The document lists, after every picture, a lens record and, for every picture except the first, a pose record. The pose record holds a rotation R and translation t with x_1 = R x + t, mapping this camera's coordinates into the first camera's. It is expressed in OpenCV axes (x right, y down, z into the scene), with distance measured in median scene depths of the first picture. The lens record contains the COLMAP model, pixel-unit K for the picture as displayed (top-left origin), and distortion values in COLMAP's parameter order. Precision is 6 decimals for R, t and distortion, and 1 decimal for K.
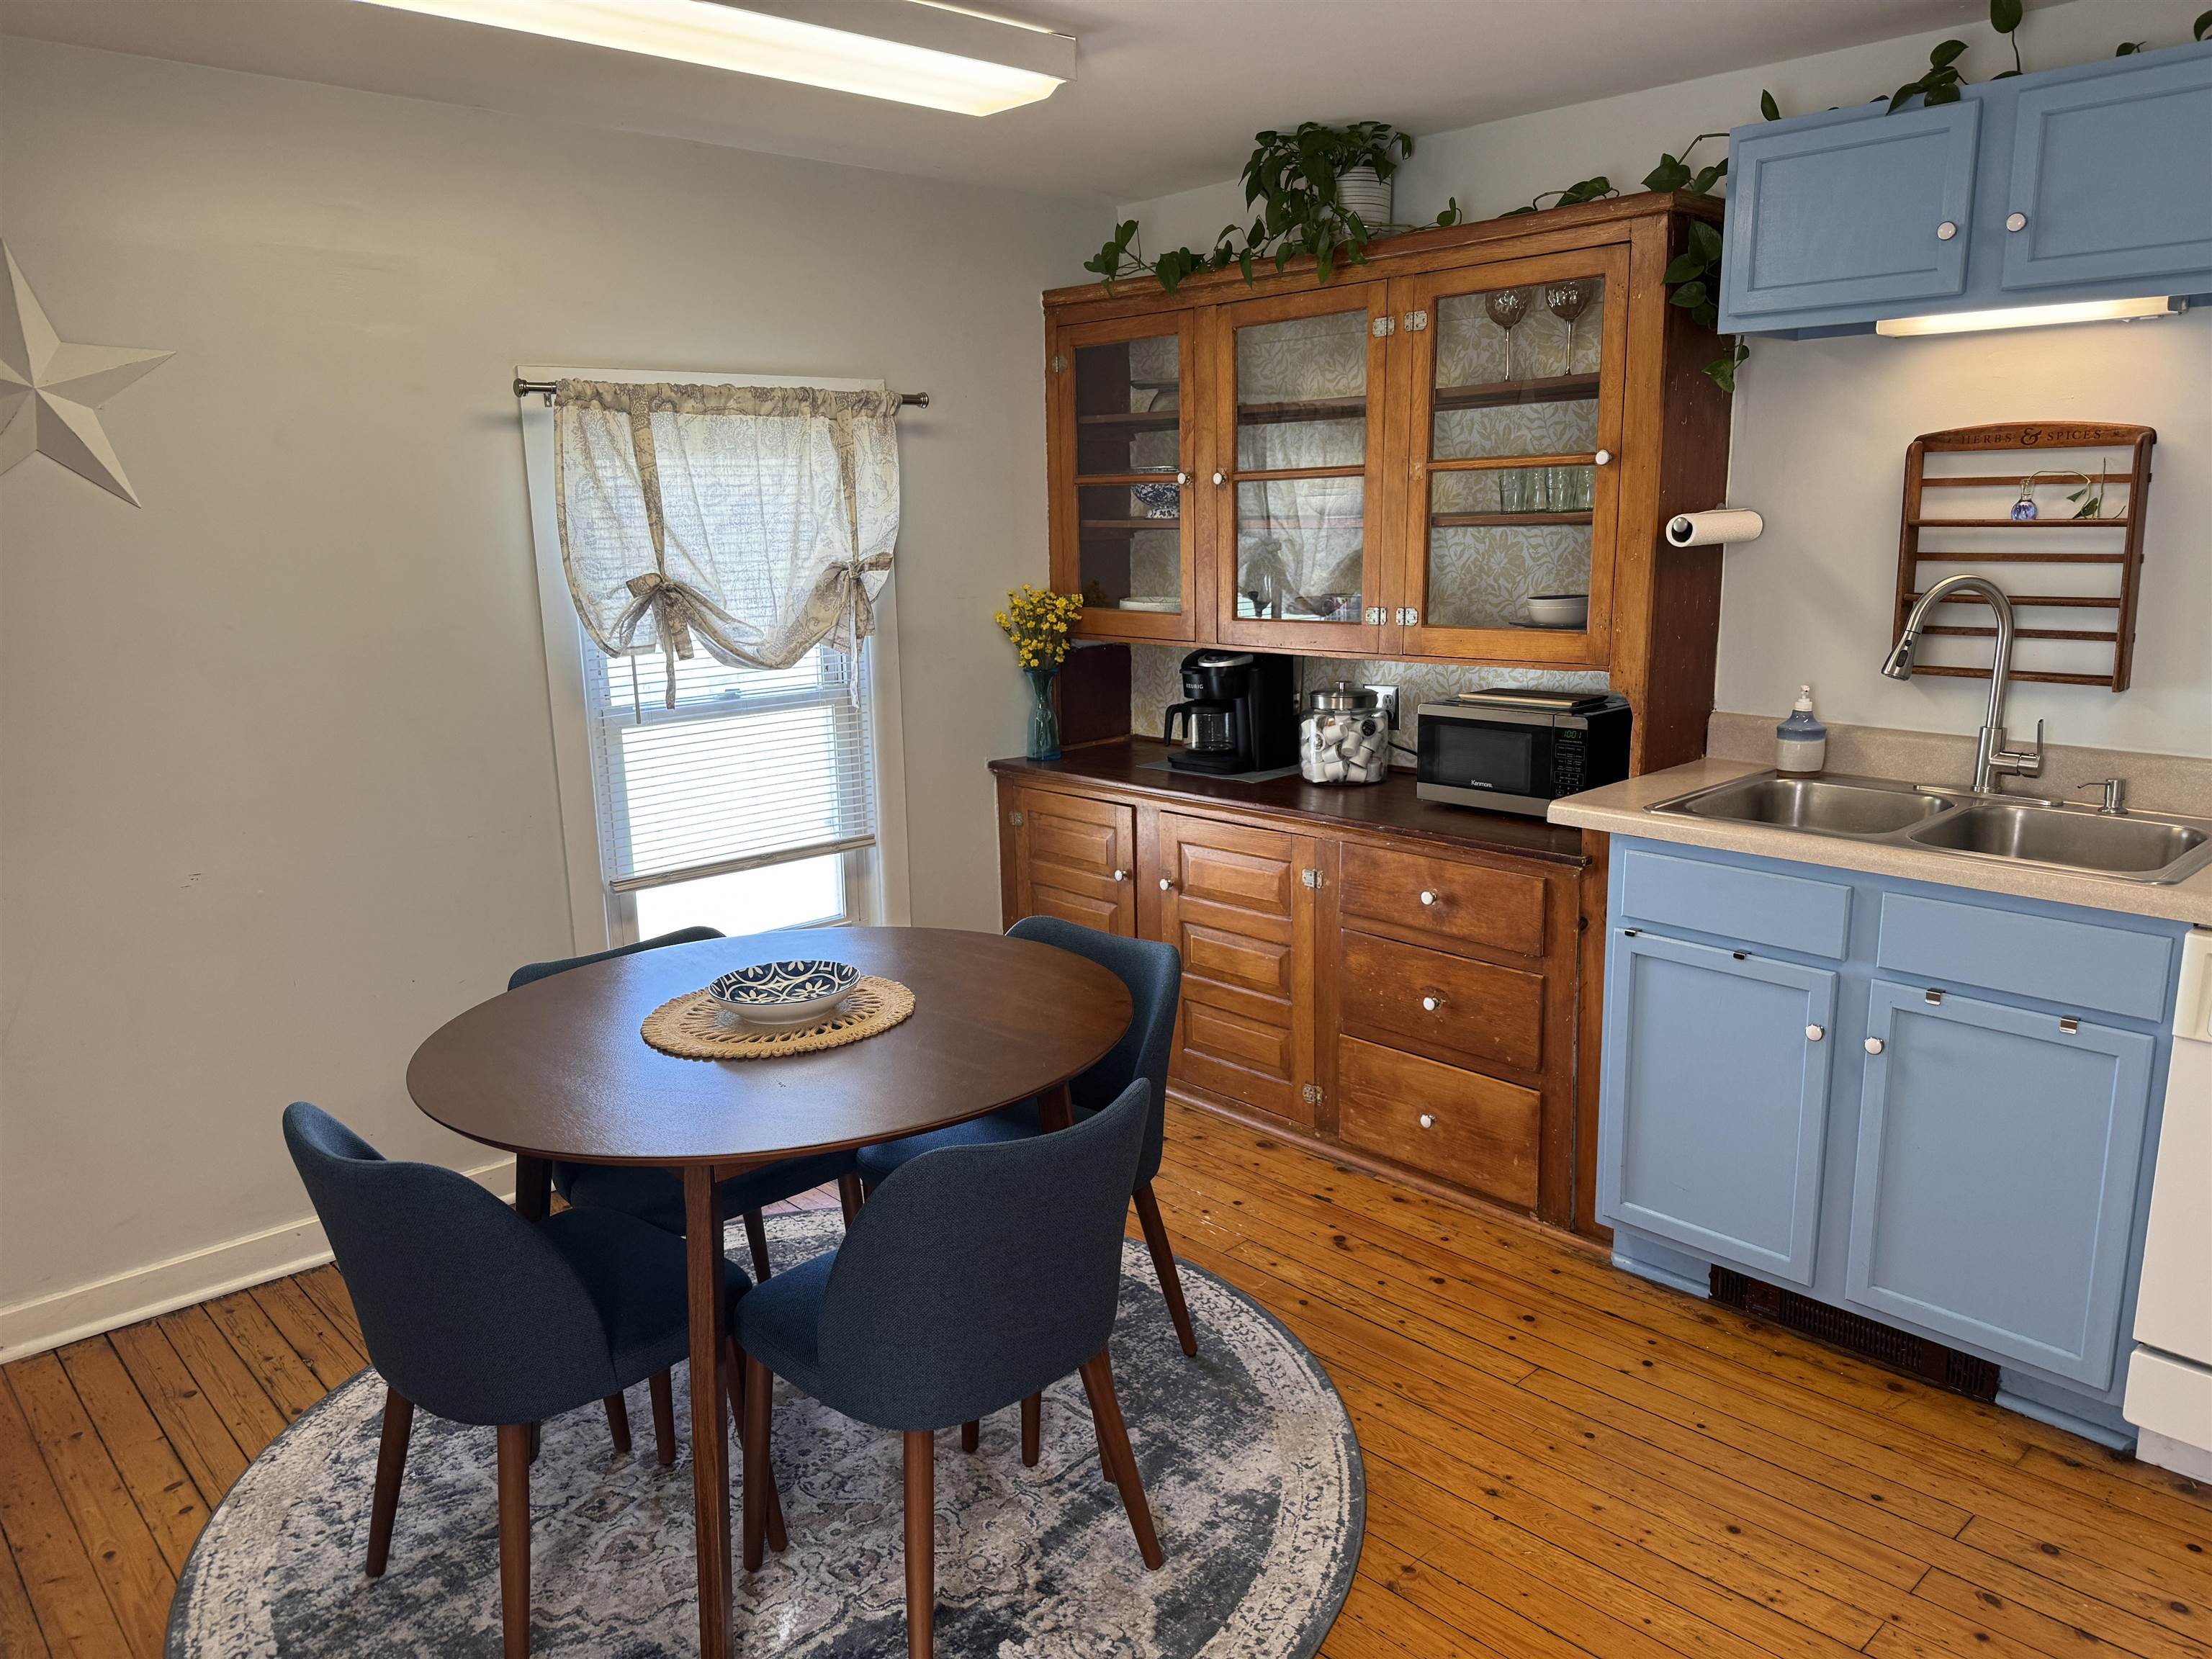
lens RADIAL K [[1533.9, 0, 1114.9], [0, 1533.9, 834.7], [0, 0, 1]] dist [0.141874, -0.203708]
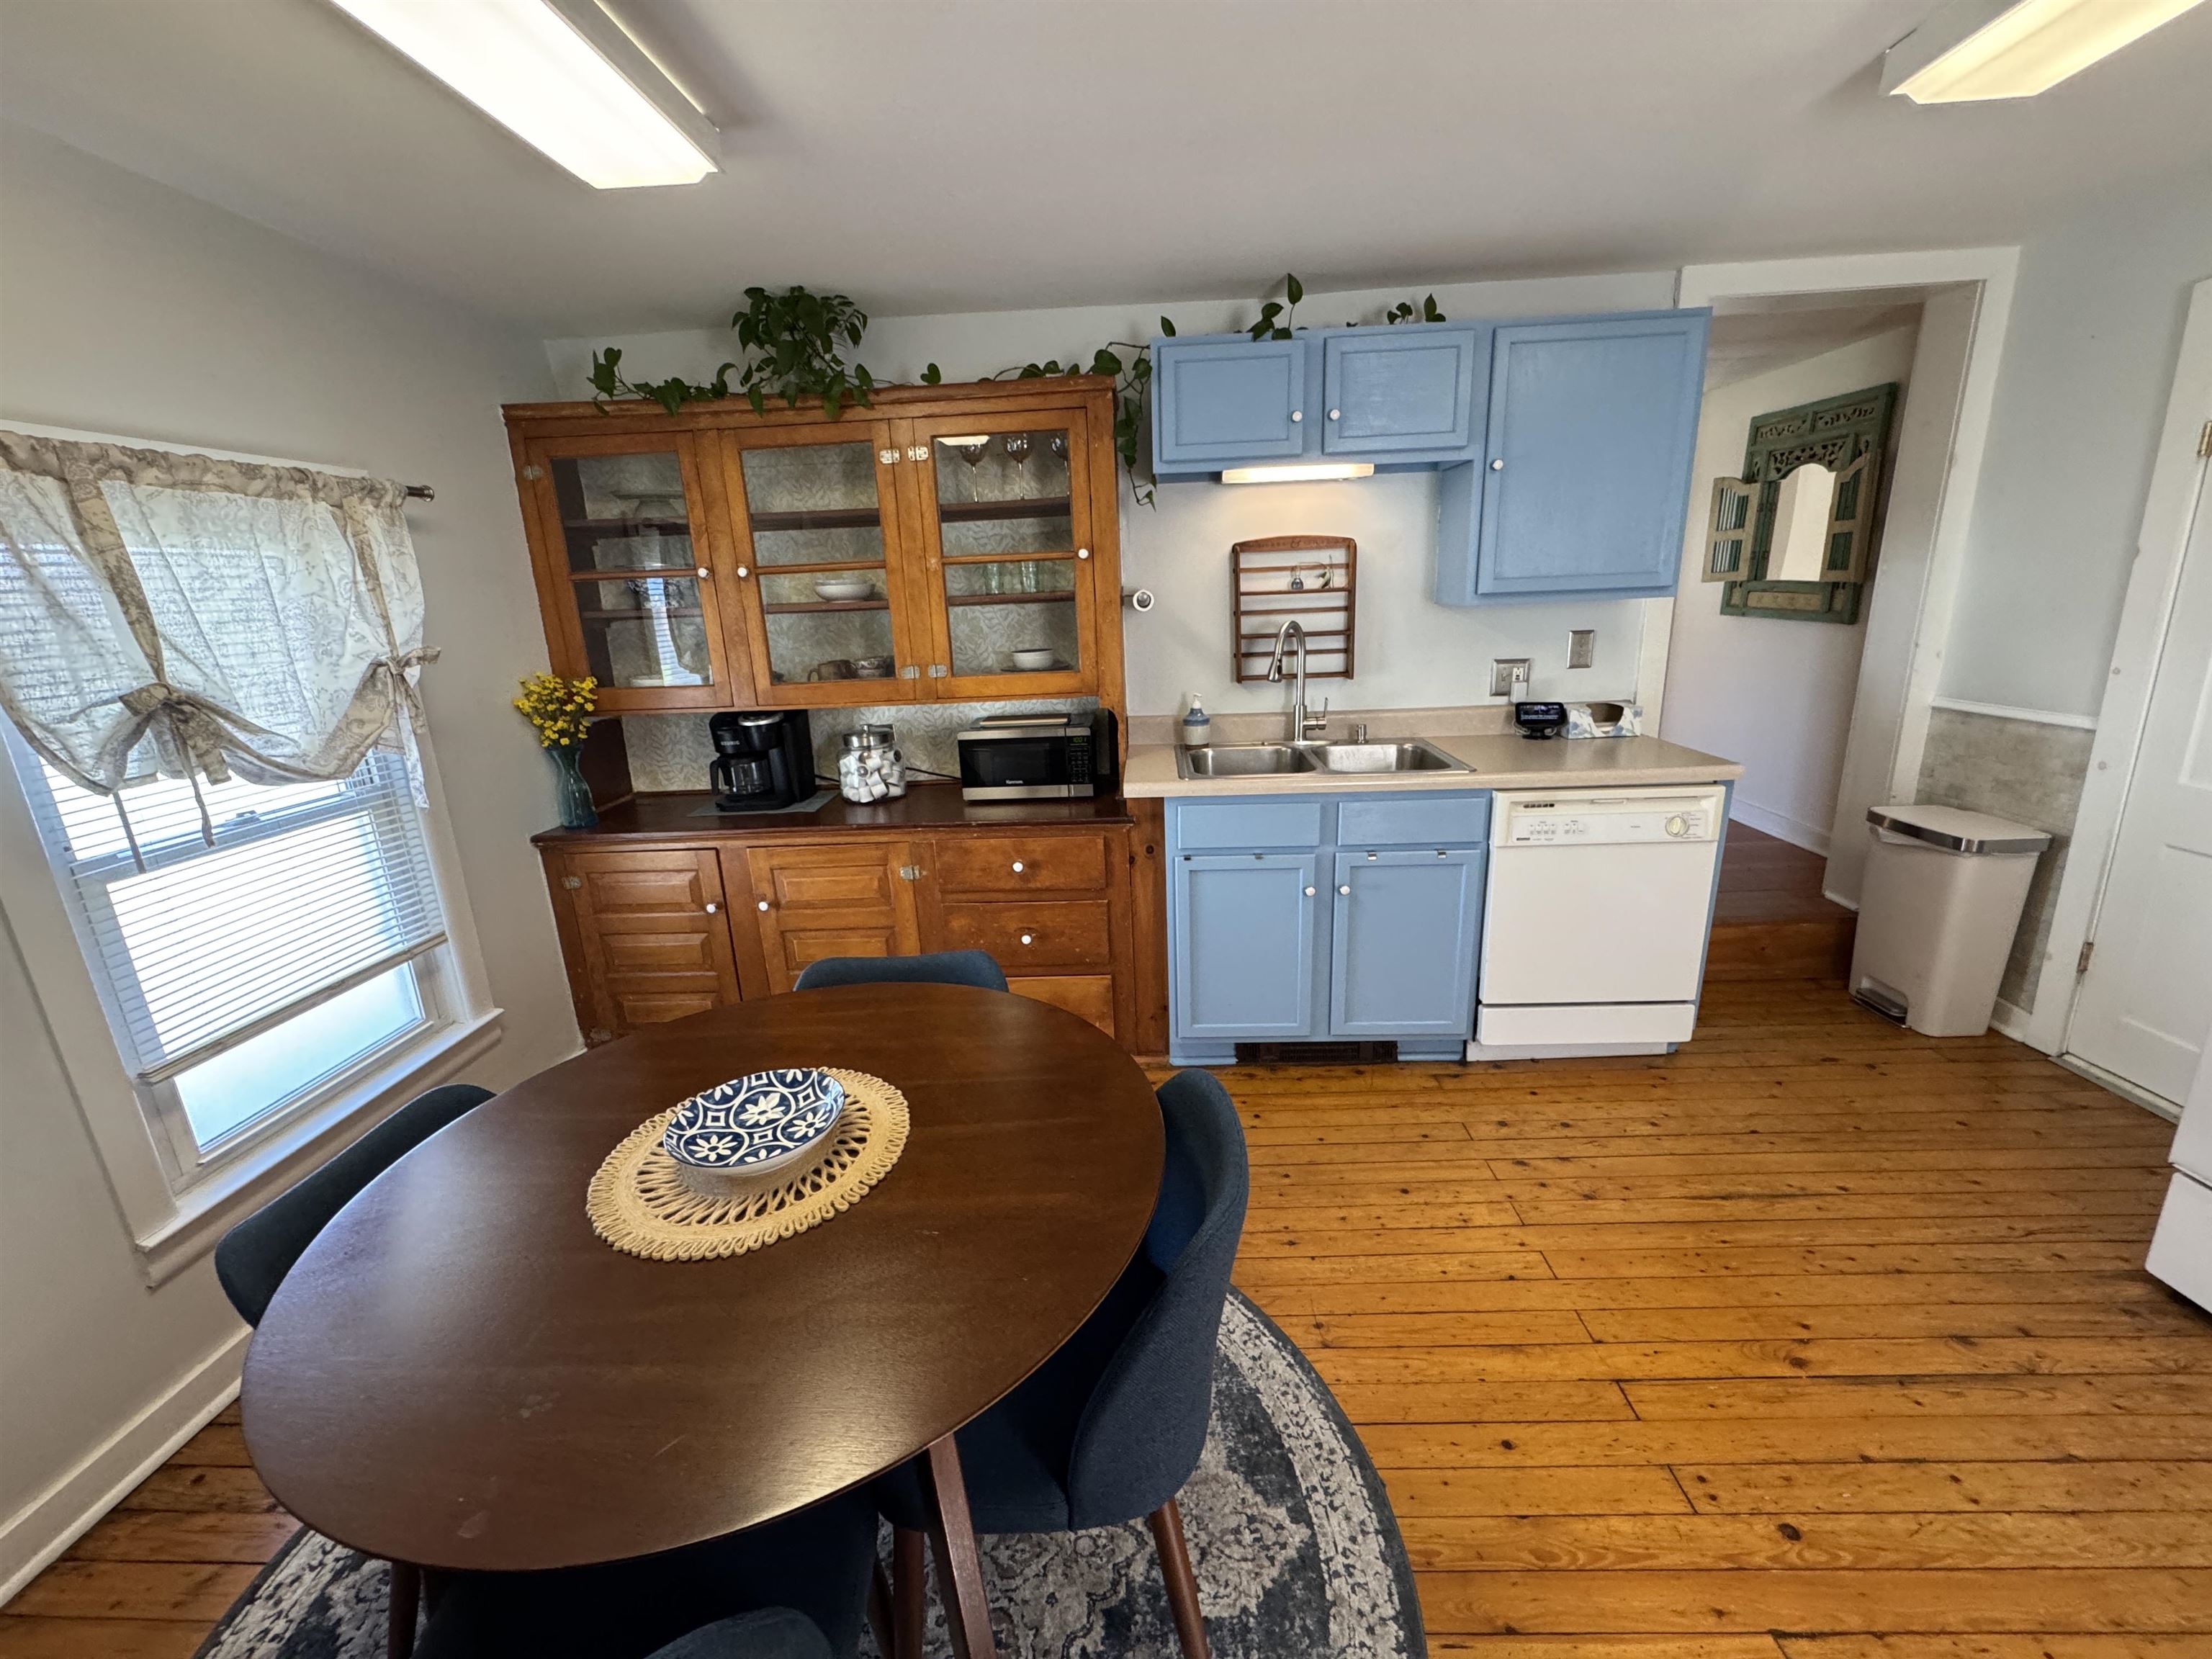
lens RADIAL K [[883.3, 0, 1108.0], [0, 883.3, 822.8], [0, 0, 1]] dist [0.000621, 0.000805]
pose [[0.716859, -0.186779, 0.671734, -0.255087], [0.173968, 0.980893, 0.087087, -0.050789], [-0.675165, 0.054431, 0.735656, 0.329965]]
